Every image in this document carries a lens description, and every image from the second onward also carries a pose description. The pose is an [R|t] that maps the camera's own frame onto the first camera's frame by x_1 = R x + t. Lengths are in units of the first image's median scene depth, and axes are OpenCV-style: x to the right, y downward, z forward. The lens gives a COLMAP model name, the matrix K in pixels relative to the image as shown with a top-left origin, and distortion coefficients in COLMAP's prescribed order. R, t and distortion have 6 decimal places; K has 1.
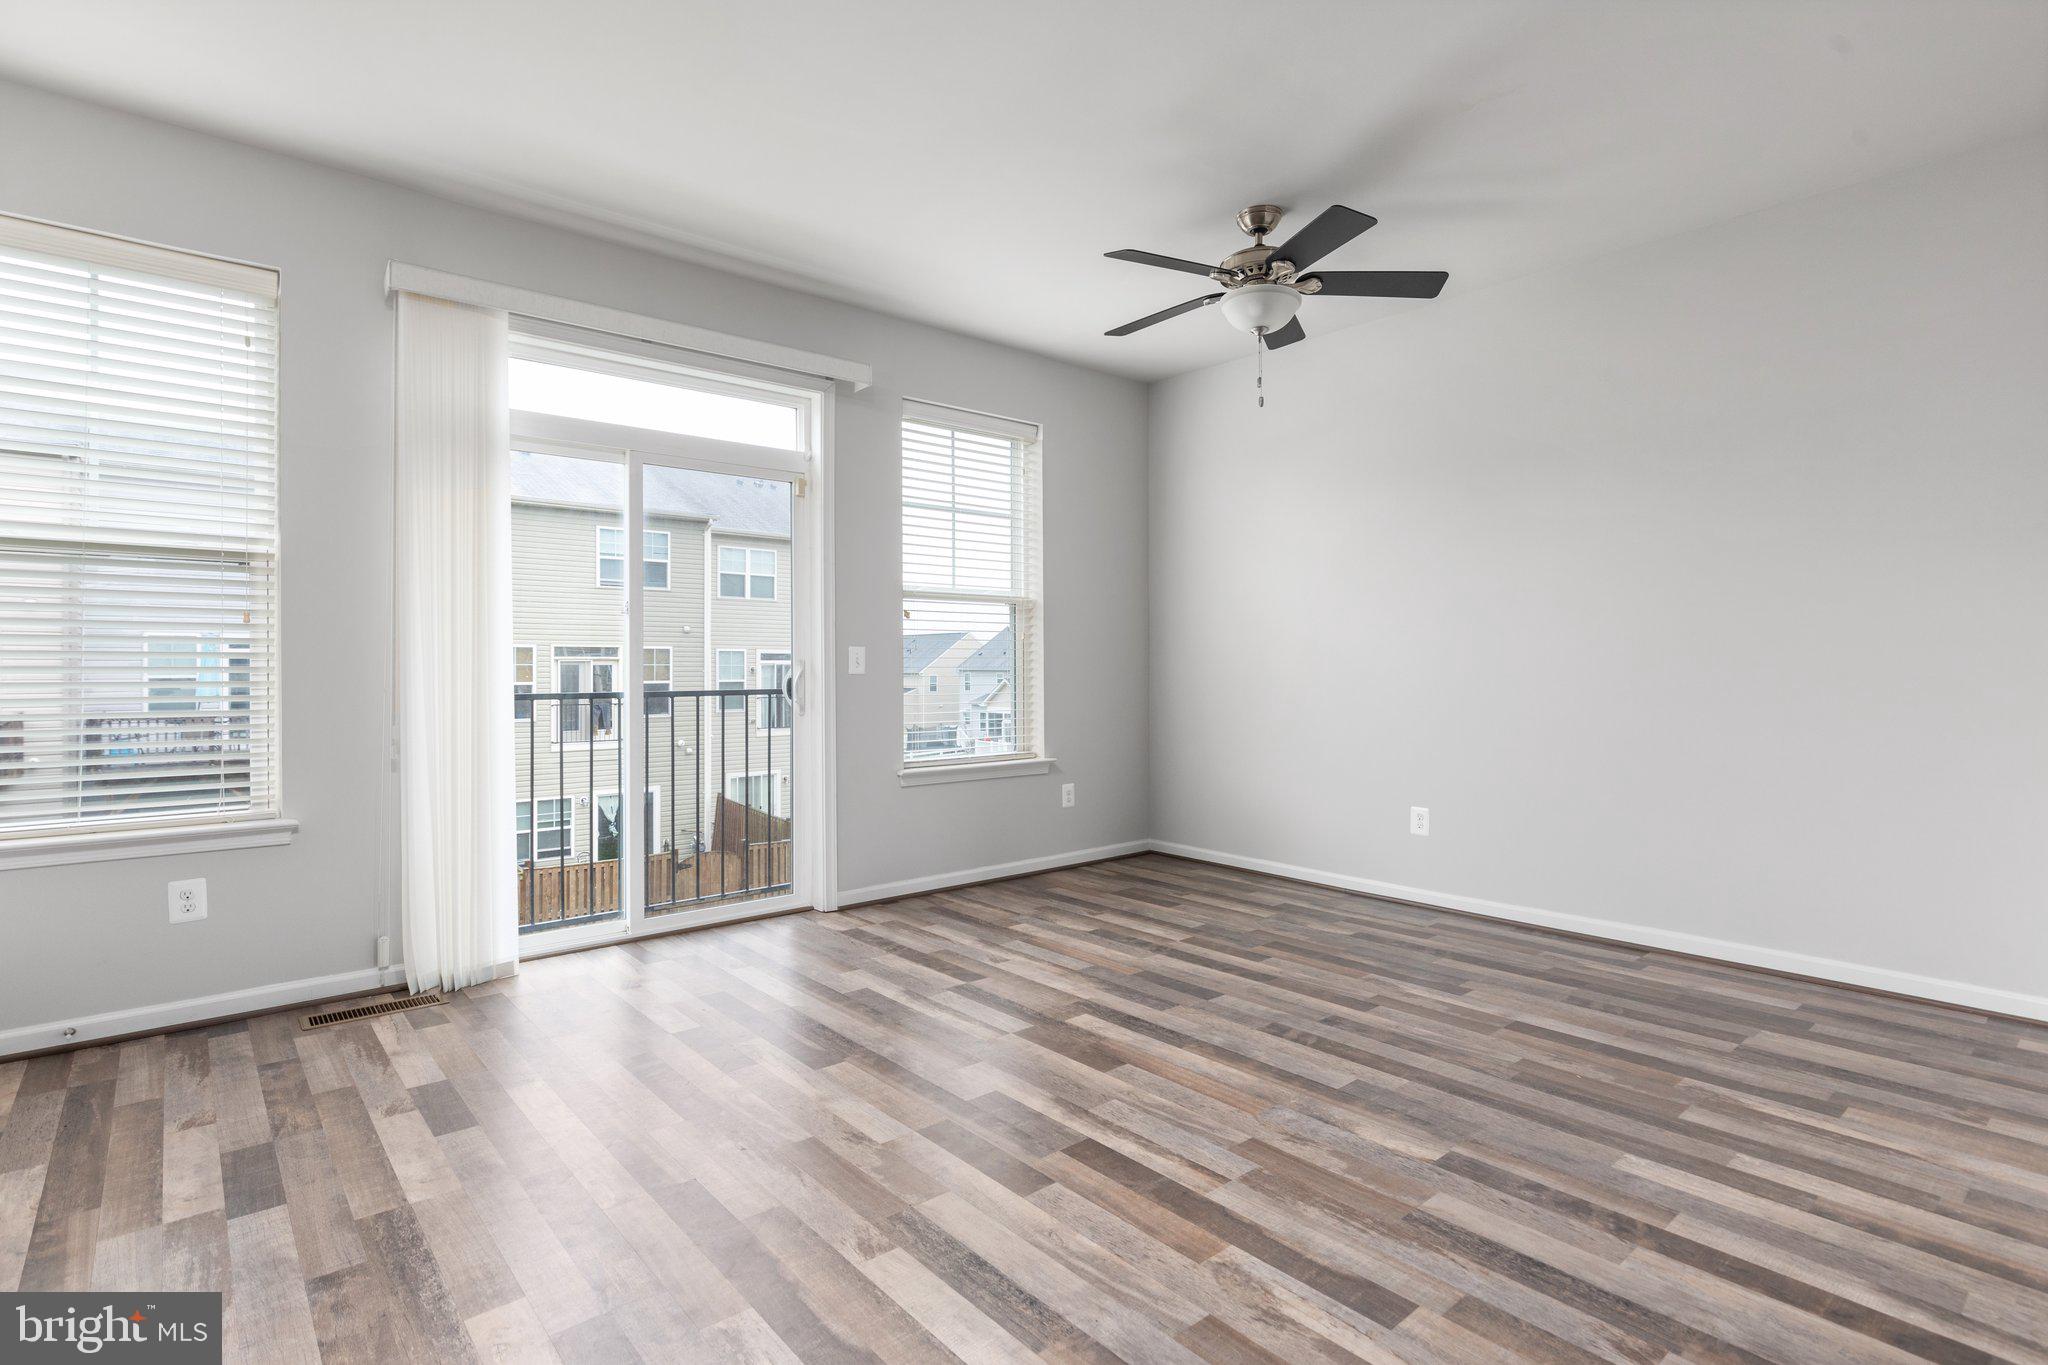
lens RADIAL K [[942.5, 0, 1007.8], [0, 942.5, 663.5], [0, 0, 1]] dist [-0.007655, -0.000387]
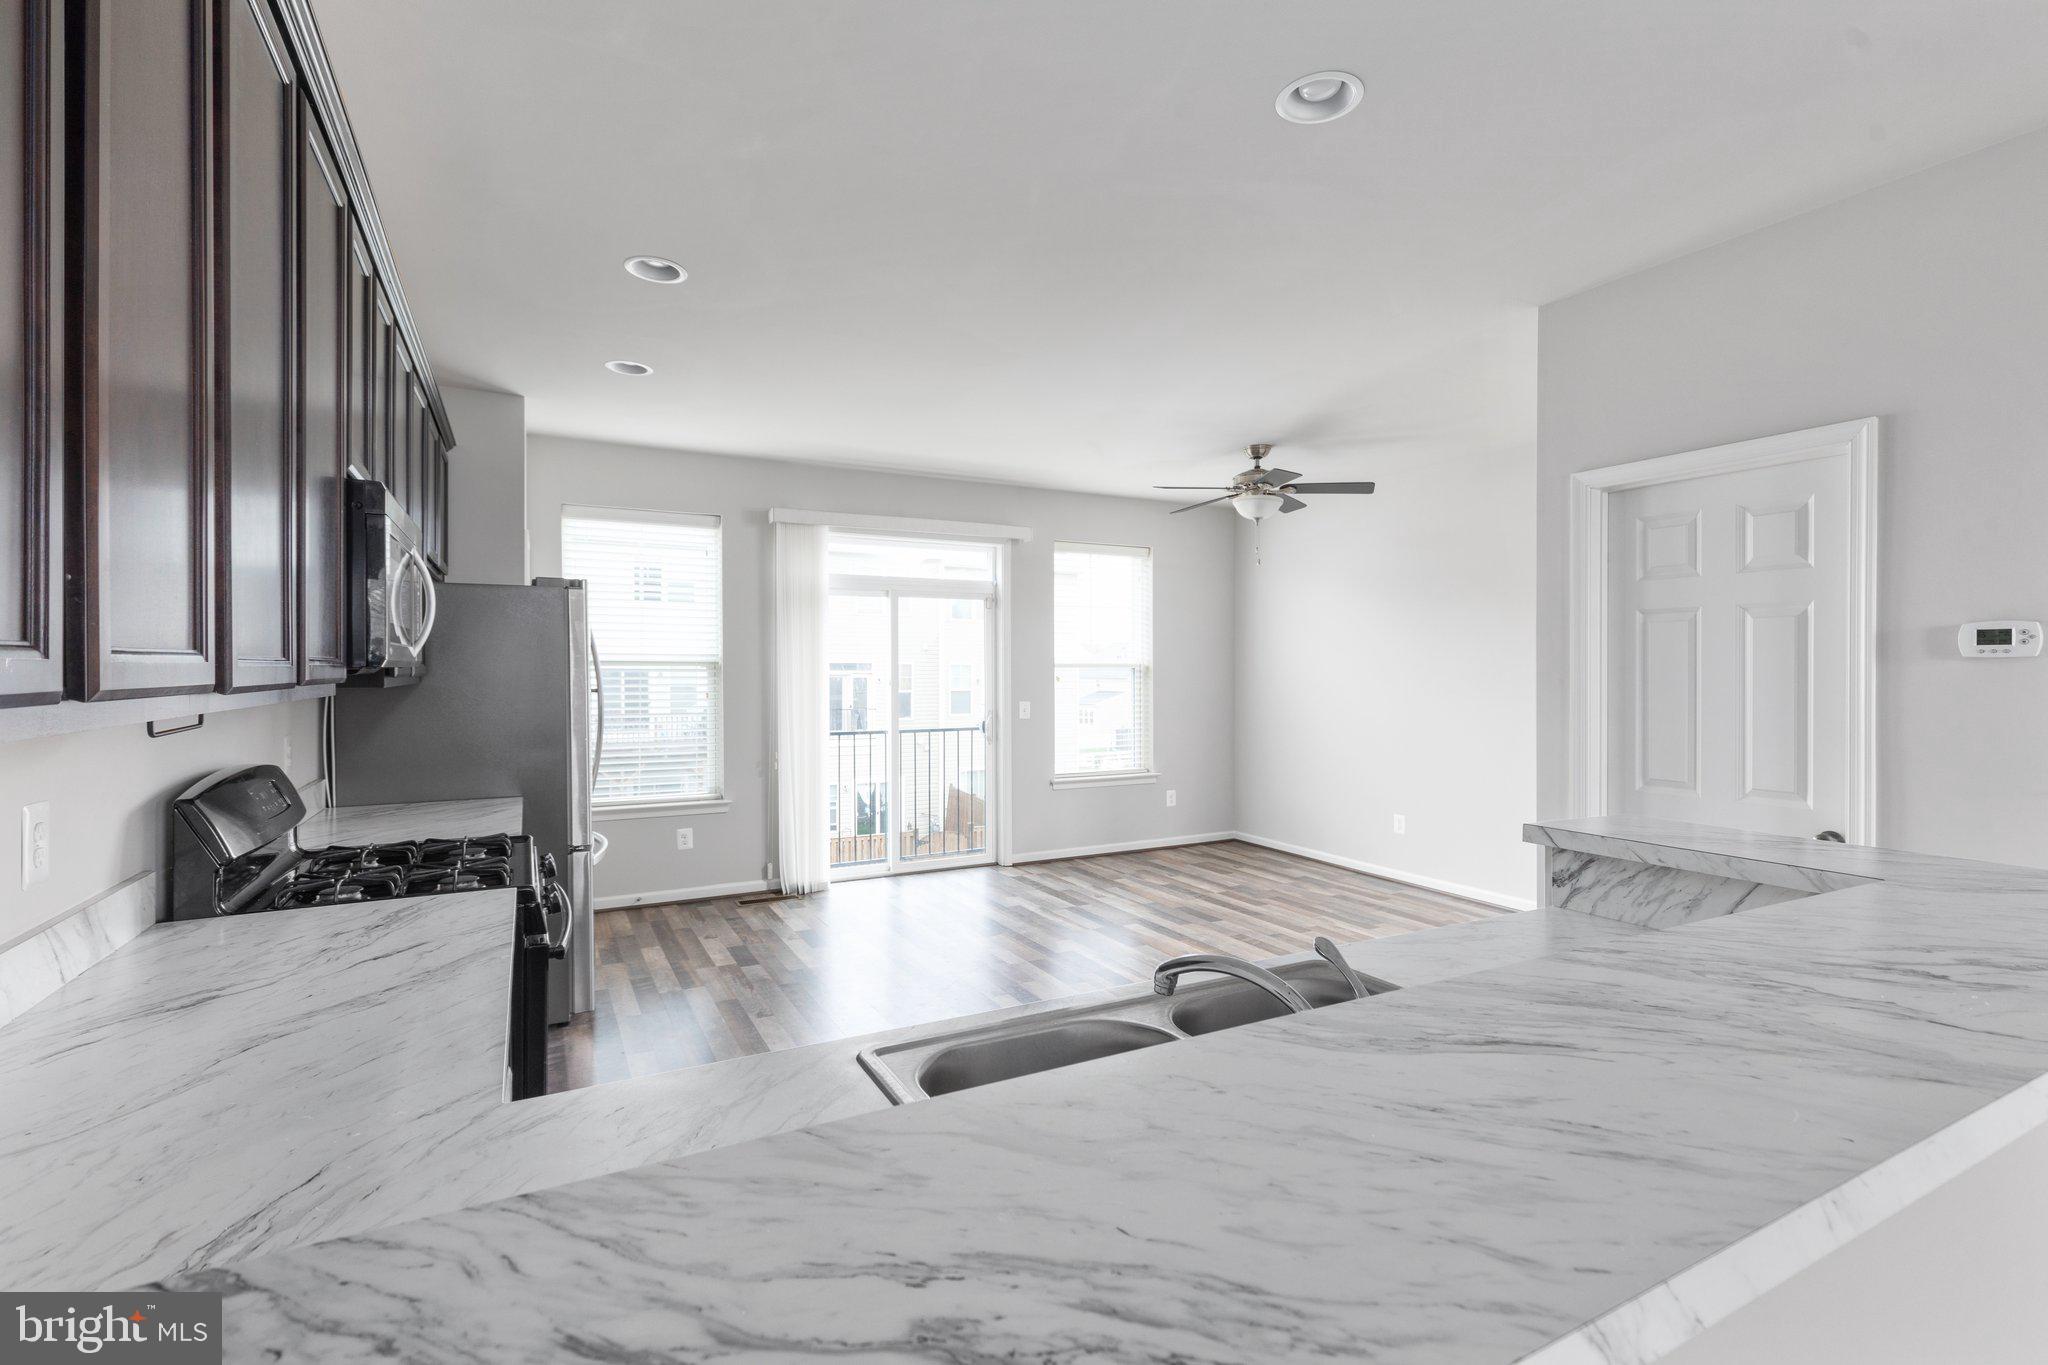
lens RADIAL K [[909.7, 0, 1031.6], [0, 909.7, 671.0], [0, 0, 1]] dist [0.005031, -0.000901]
pose [[0.977680, 0.003151, -0.210074, 0.204866], [-0.000796, 0.999936, 0.011292, -0.102056], [0.210096, -0.010873, 0.977620, -0.589415]]
